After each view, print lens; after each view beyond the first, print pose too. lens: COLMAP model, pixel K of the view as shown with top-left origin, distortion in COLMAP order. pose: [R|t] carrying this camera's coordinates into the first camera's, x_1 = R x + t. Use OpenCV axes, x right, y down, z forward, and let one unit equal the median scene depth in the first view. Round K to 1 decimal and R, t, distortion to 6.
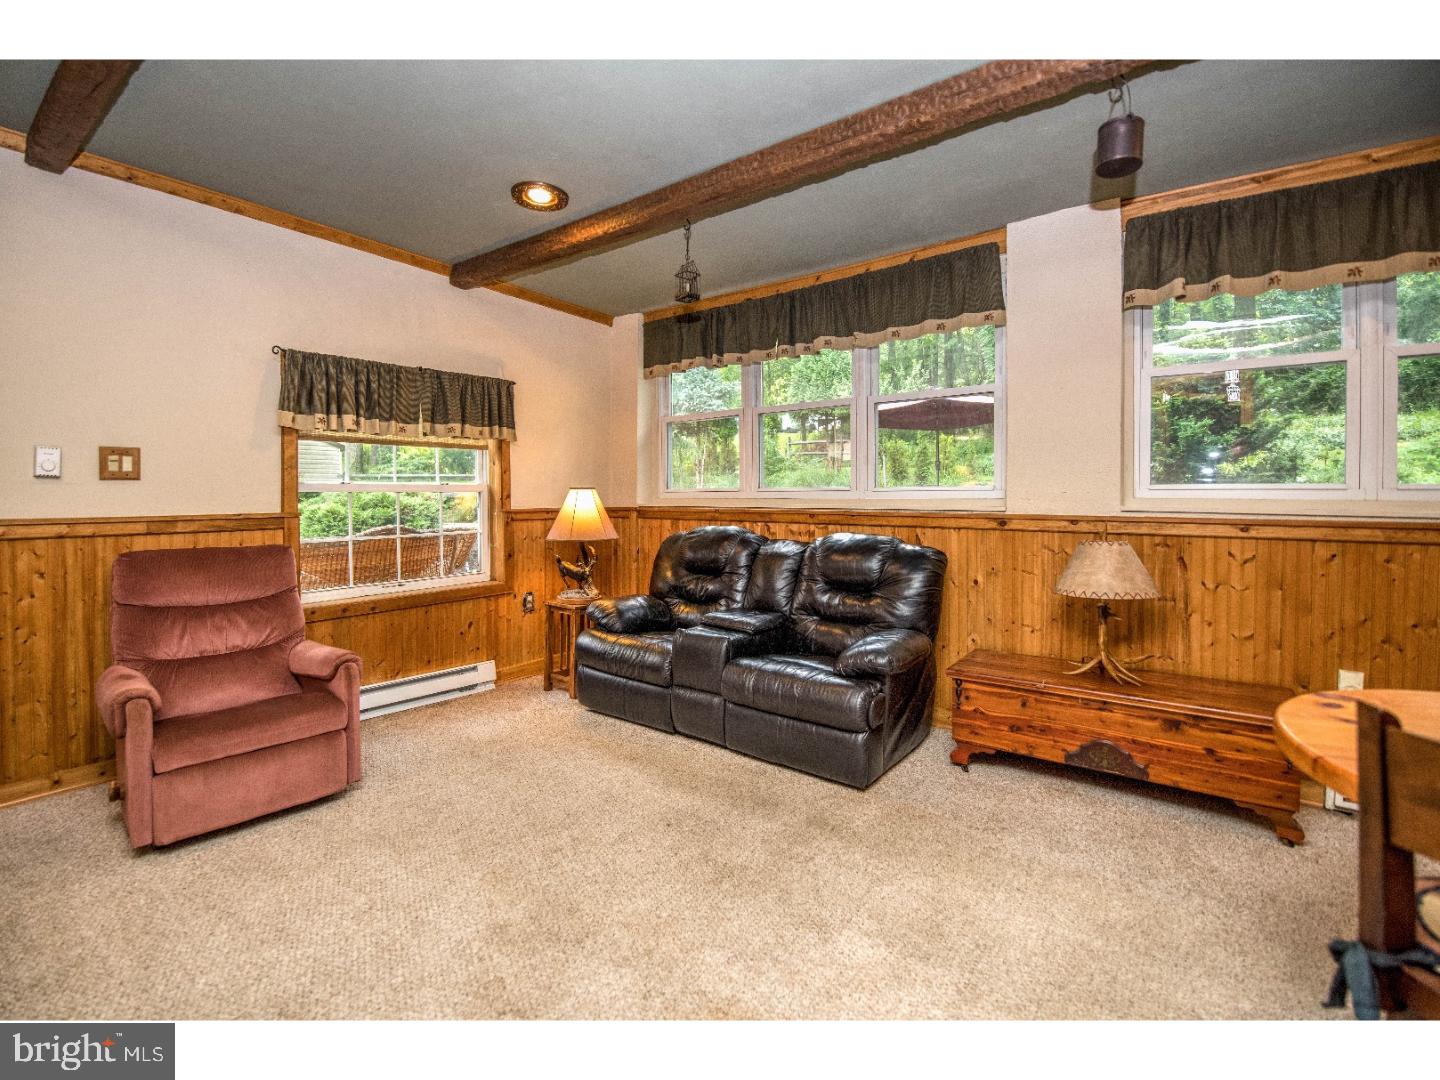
lens RADIAL K [[645.1, 0, 719.4], [0, 645.1, 495.9], [0, 0, 1]] dist [-0.001680, -0.000331]
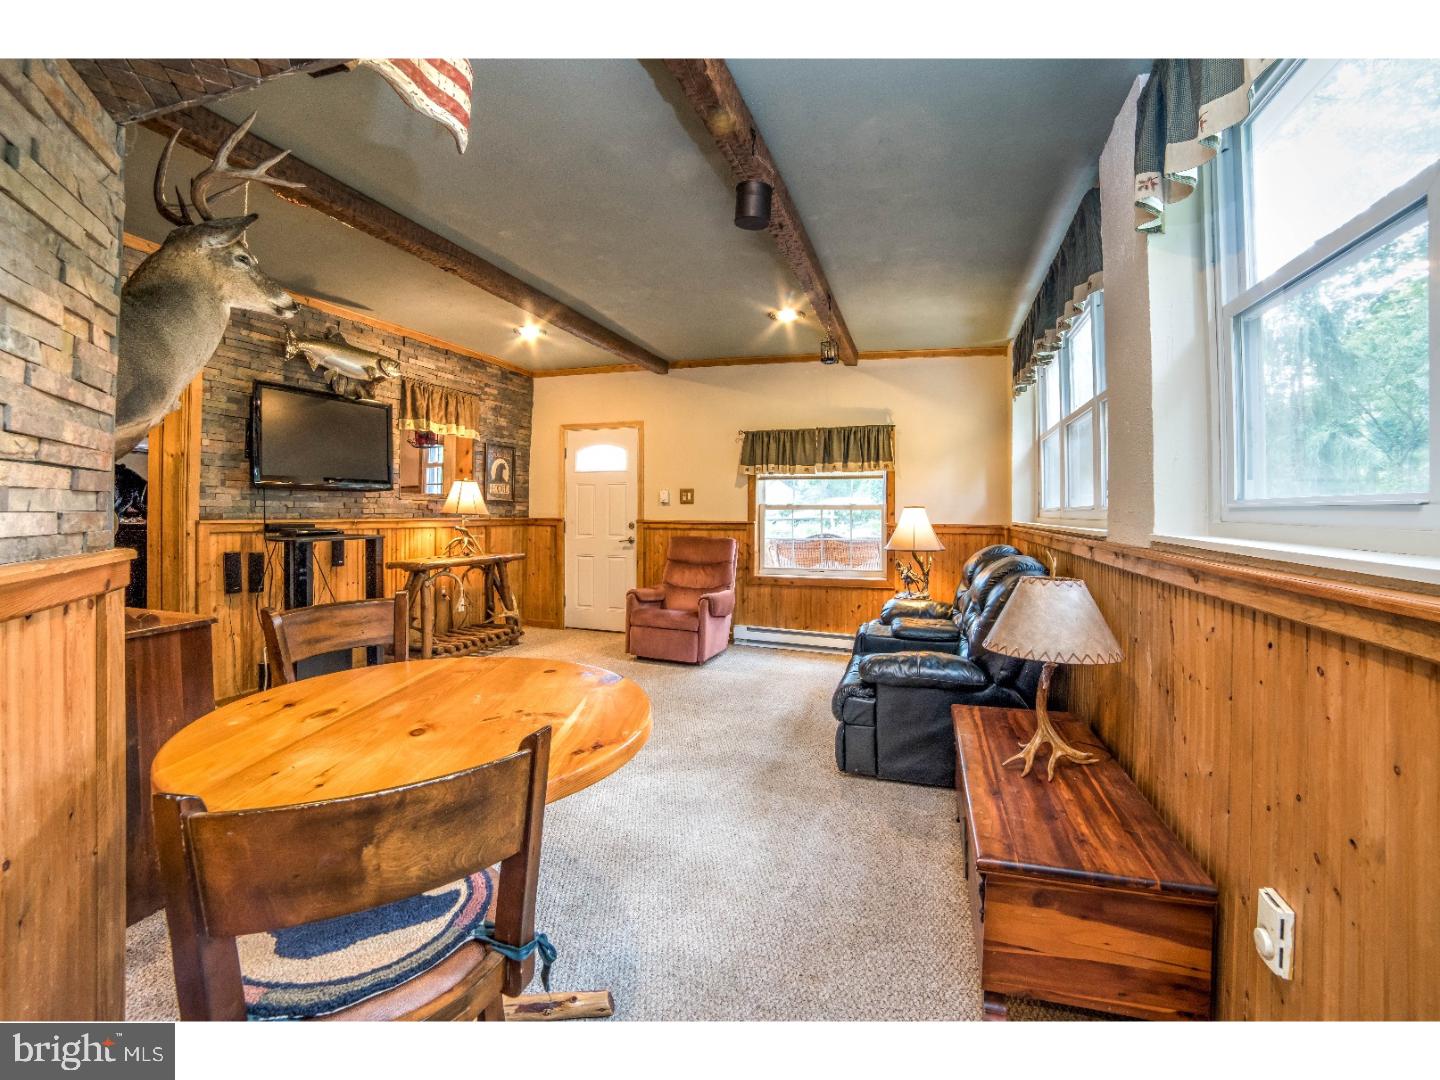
lens RADIAL K [[648.4, 0, 716.0], [0, 648.4, 502.4], [0, 0, 1]] dist [-0.001233, -0.000038]
pose [[0.314608, -0.007448, -0.949192, 1.061225], [-0.011506, 0.999866, -0.011660, -0.004320], [0.949152, 0.014590, 0.314480, 0.352605]]
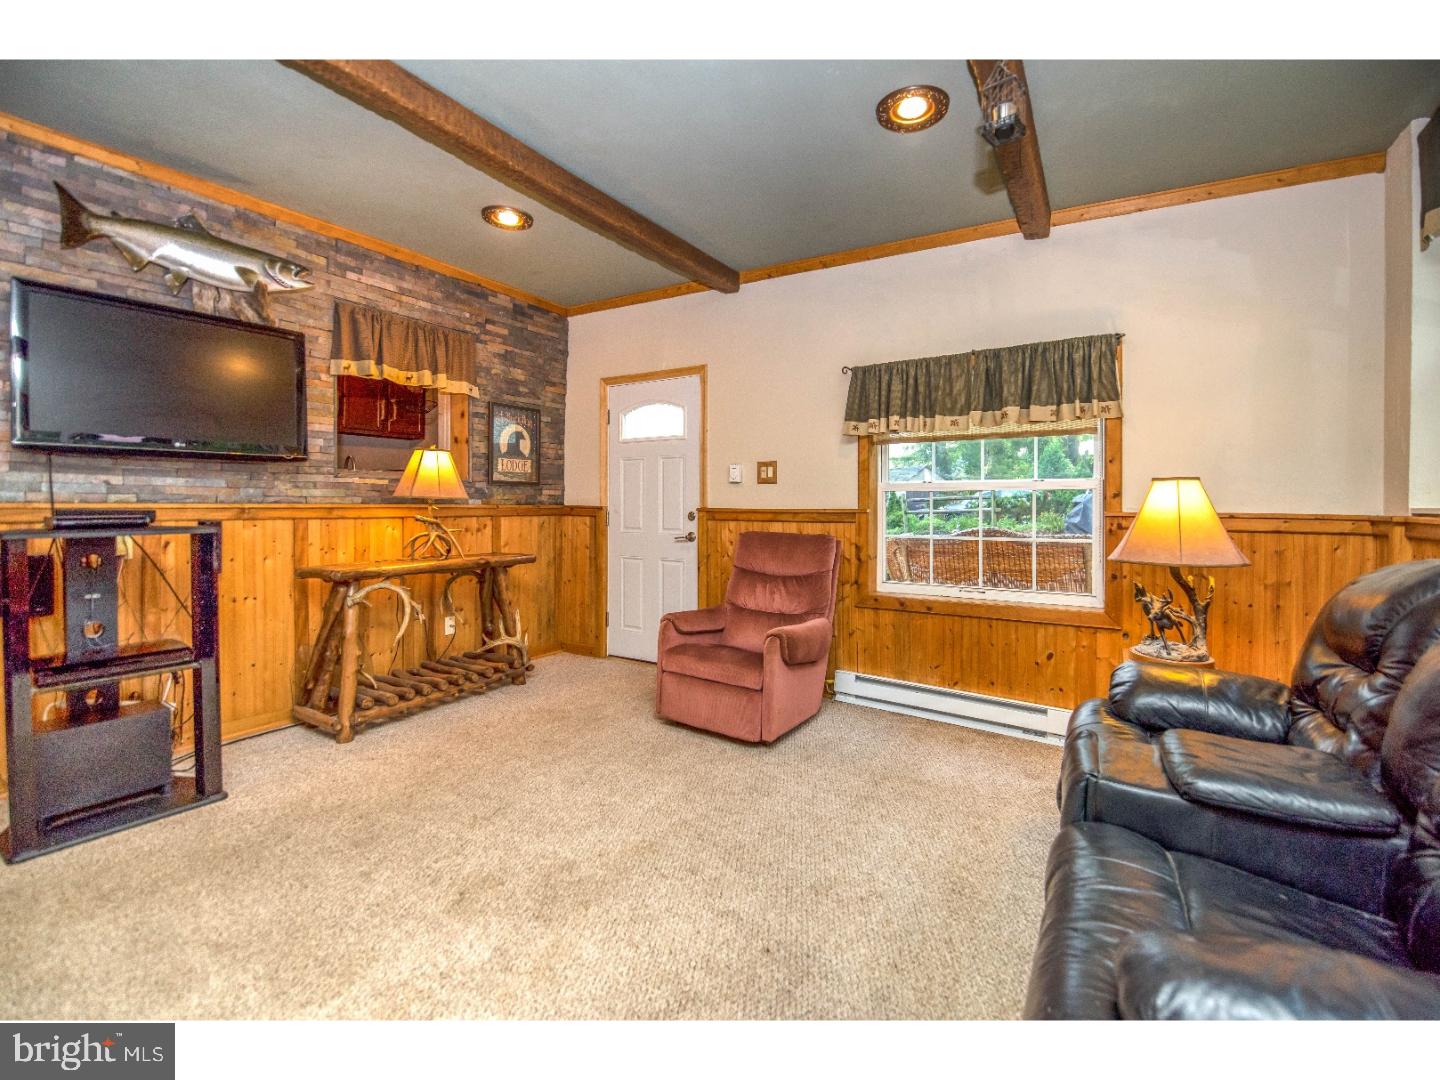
lens RADIAL K [[642.2, 0, 721.6], [0, 642.2, 504.4], [0, 0, 1]] dist [0.001372, 0.000138]
pose [[0.105927, 0.005353, -0.994359, 0.460752], [-0.009075, 0.999949, 0.004417, 0.015649], [0.994332, 0.008556, 0.105970, 0.655556]]
